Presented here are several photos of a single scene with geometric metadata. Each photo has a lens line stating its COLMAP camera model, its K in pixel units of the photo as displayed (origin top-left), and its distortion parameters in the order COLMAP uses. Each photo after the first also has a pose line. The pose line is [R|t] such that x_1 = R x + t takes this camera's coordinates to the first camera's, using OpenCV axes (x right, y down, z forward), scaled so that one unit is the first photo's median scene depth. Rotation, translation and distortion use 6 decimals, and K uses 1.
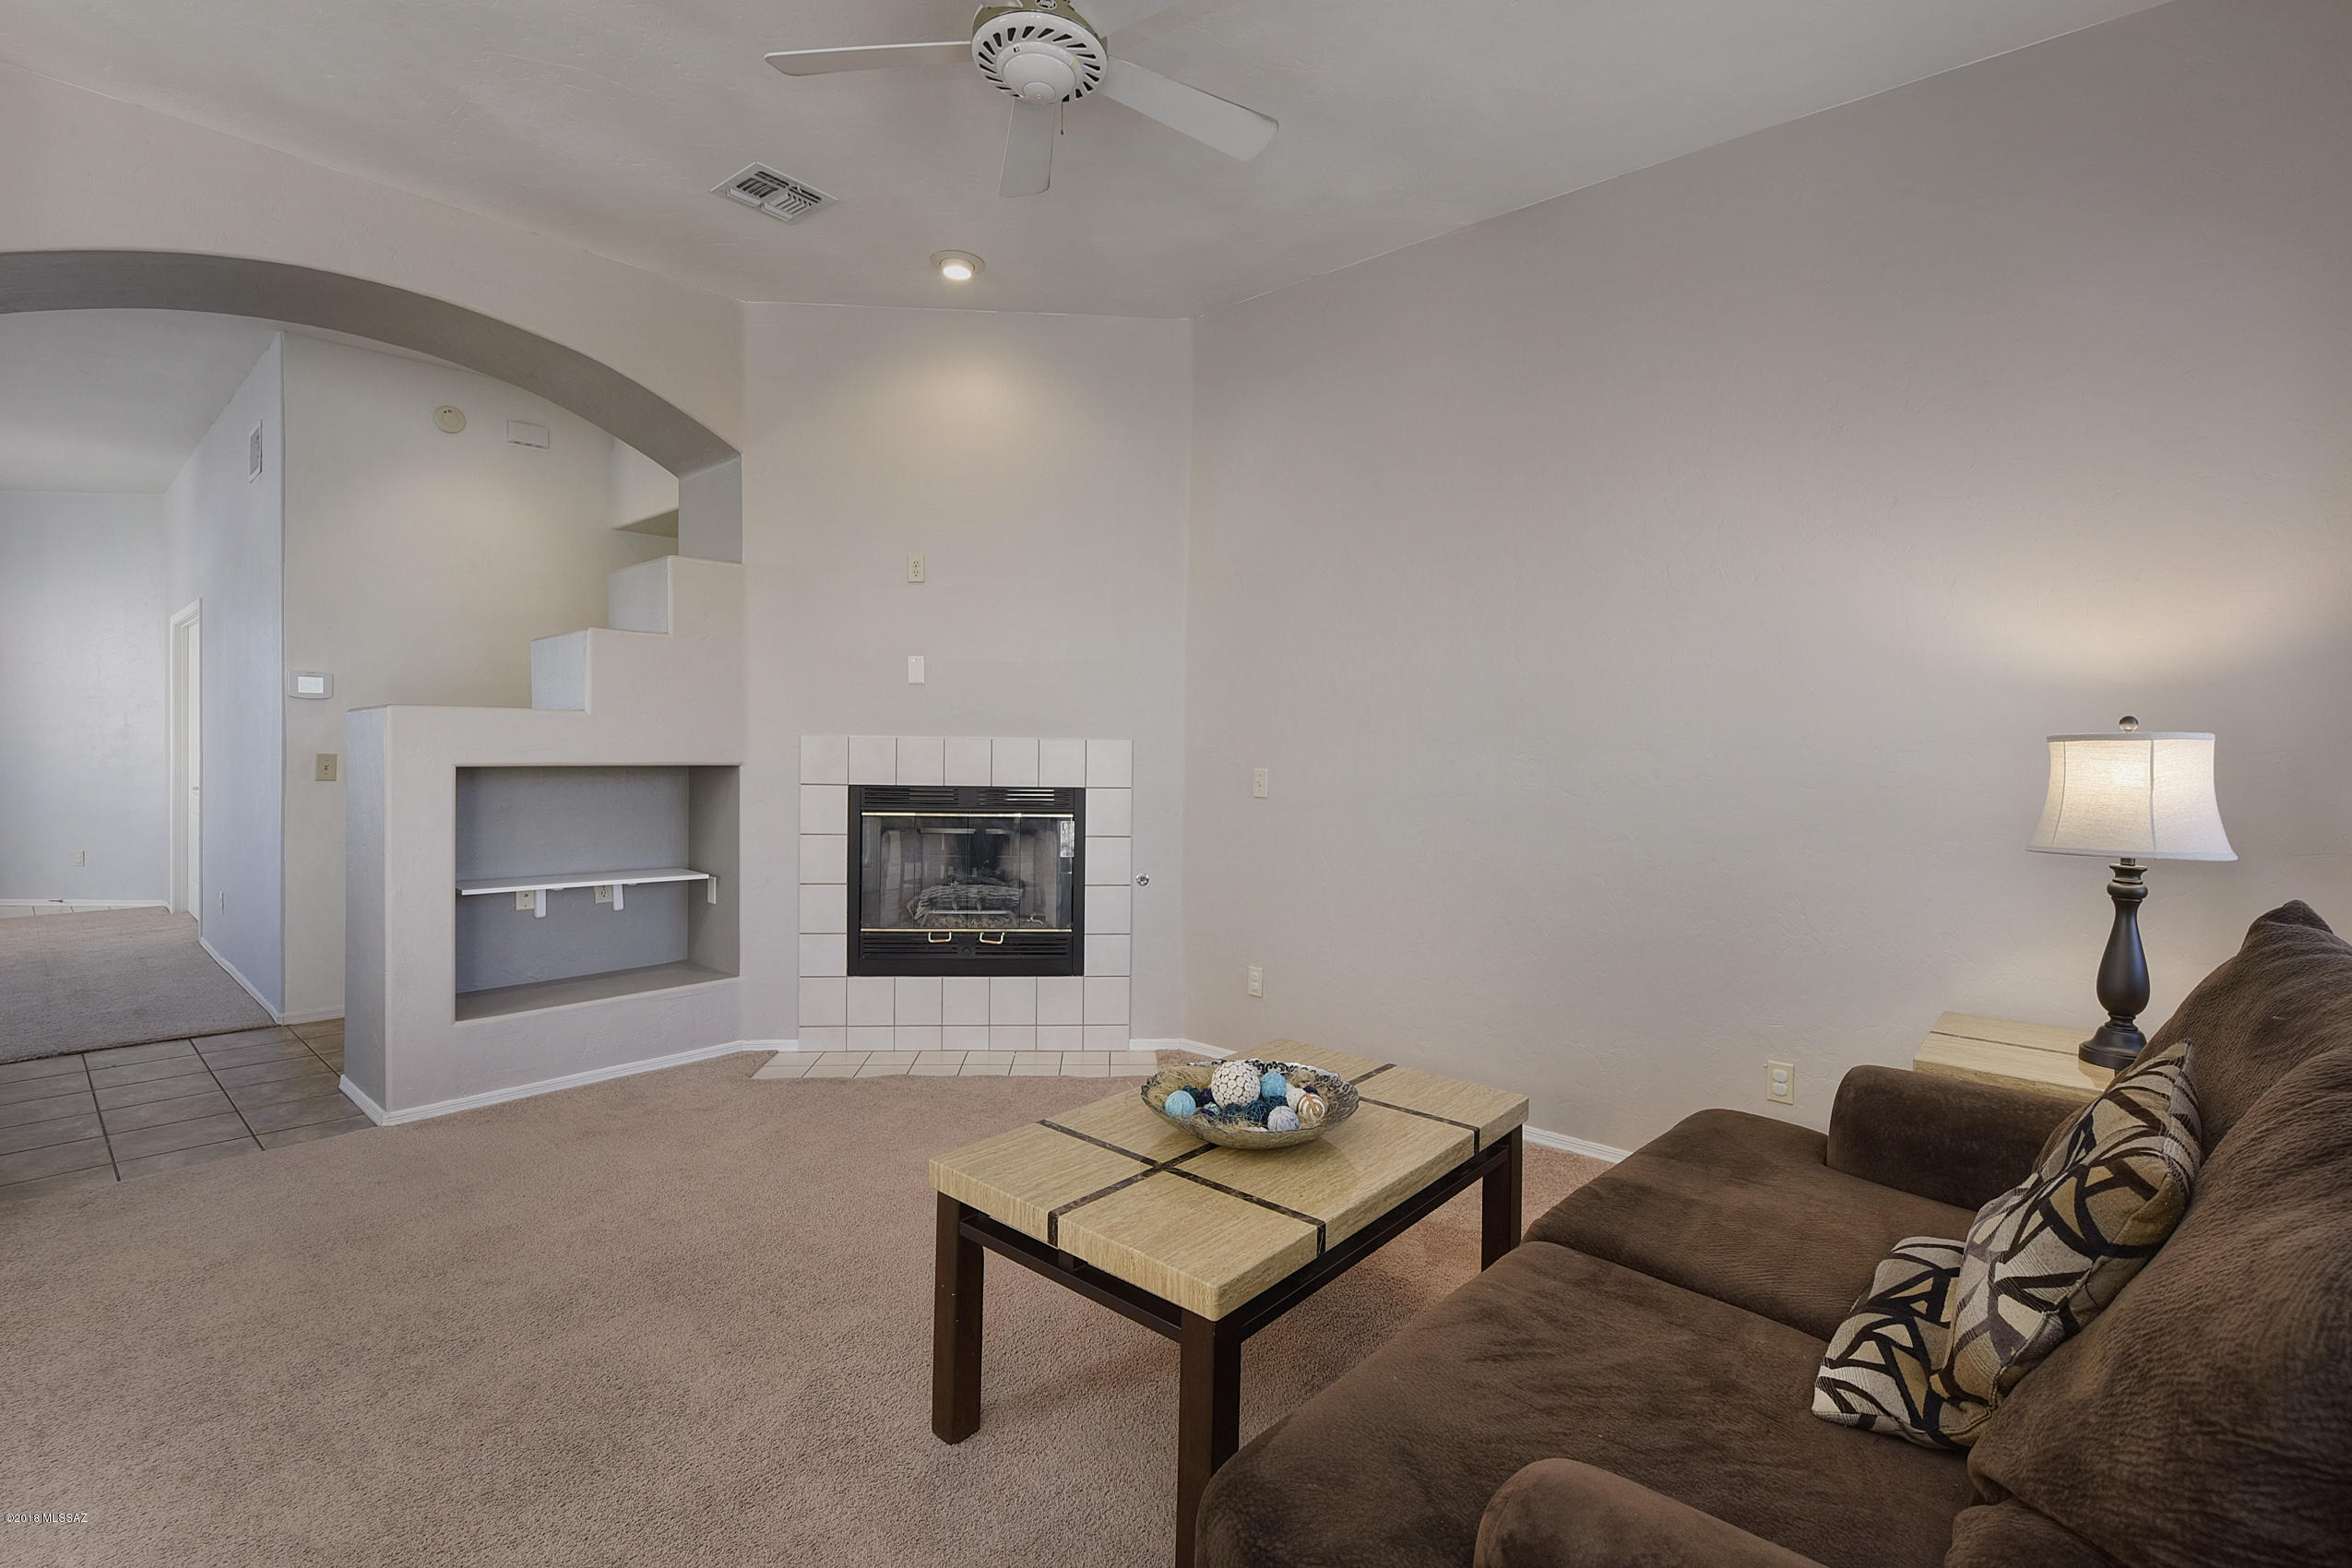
lens RADIAL K [[1062.0, 0, 1194.2], [0, 1062.0, 780.9], [0, 0, 1]] dist [0.002511, 0.000231]
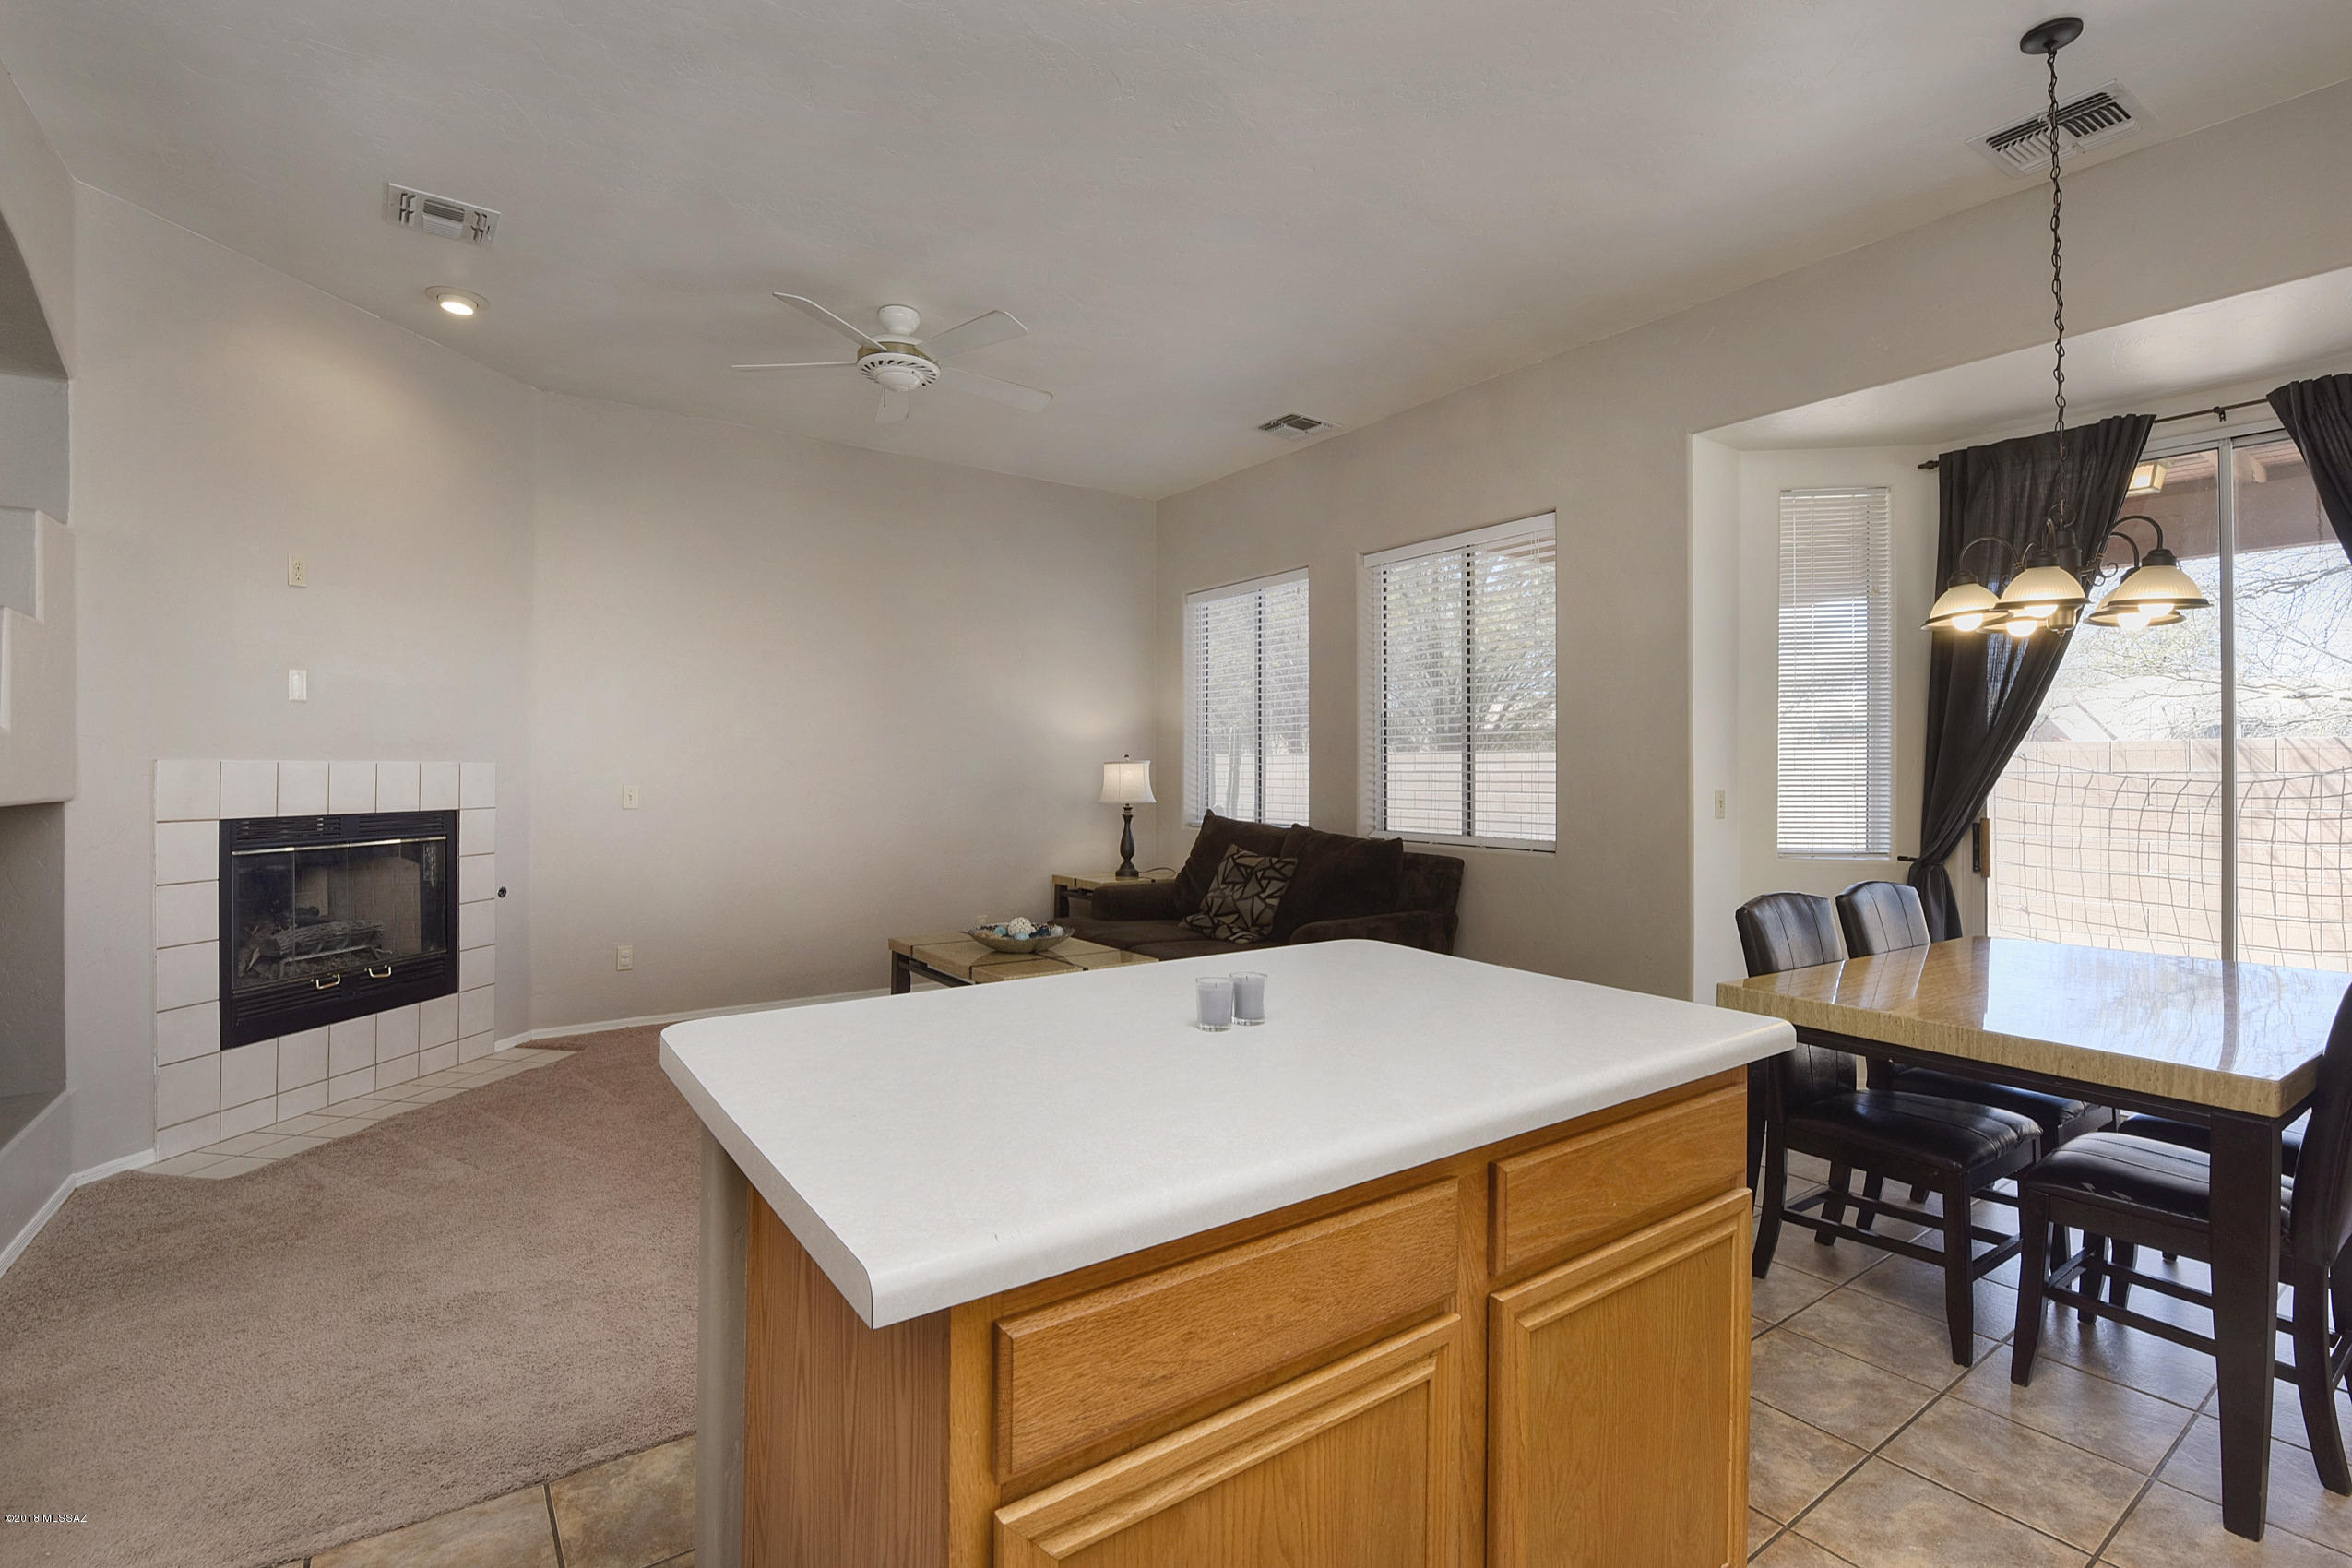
lens RADIAL K [[1062.0, 0, 1194.2], [0, 1062.0, 780.9], [0, 0, 1]] dist [0.002511, 0.000231]
pose [[0.236081, -0.025466, 0.971400, -0.952559], [0.028058, 0.999418, 0.019381, -0.021126], [-0.971328, 0.022680, 0.236658, 0.062439]]
